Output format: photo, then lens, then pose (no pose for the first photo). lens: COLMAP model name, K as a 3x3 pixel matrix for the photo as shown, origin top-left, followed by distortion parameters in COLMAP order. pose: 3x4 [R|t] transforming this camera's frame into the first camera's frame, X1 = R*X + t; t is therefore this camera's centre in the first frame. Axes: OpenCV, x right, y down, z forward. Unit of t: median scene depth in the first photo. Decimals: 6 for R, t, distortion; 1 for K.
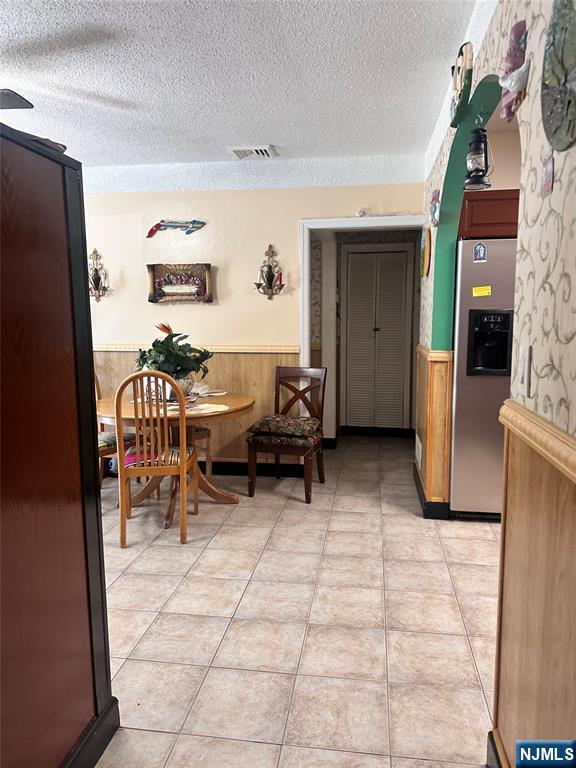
lens RADIAL K [[533.9, 0, 285.4], [0, 533.9, 382.3], [0, 0, 1]] dist [0.009132, -0.025629]
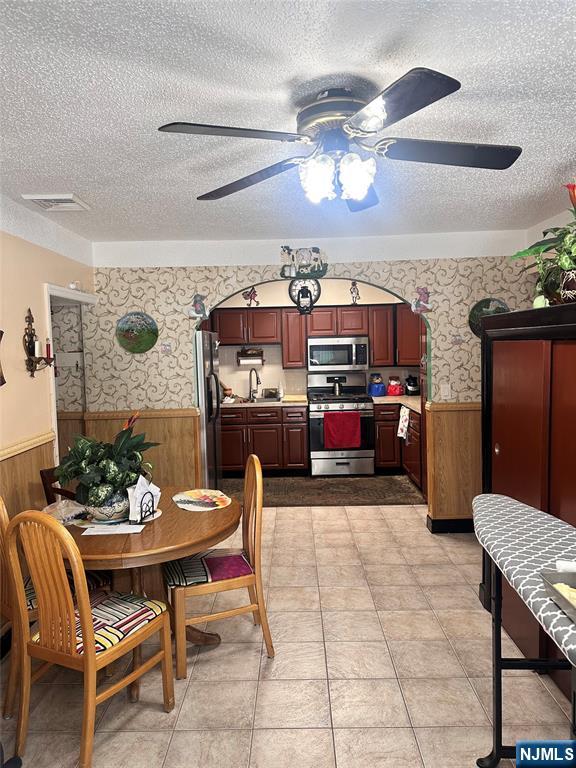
lens RADIAL K [[533.9, 0, 281.8], [0, 533.9, 384.9], [0, 0, 1]] dist [0.009132, -0.025629]
pose [[-0.133151, -0.049041, 0.989882, -1.164432], [0.165211, 0.983702, 0.070958, -0.191896], [-0.977229, 0.172987, -0.122879, 1.027175]]
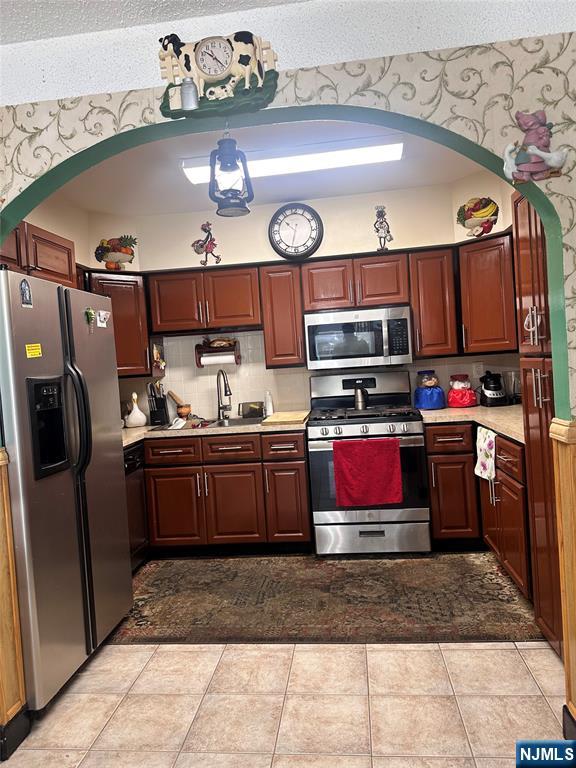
lens RADIAL K [[533.9, 0, 290.6], [0, 533.9, 383.4], [0, 0, 1]] dist [0.009132, -0.025629]
pose [[-0.043699, -0.009740, 0.998997, -0.328083], [0.203289, 0.978945, 0.018437, -0.080997], [-0.978143, 0.203890, -0.040798, 0.756484]]
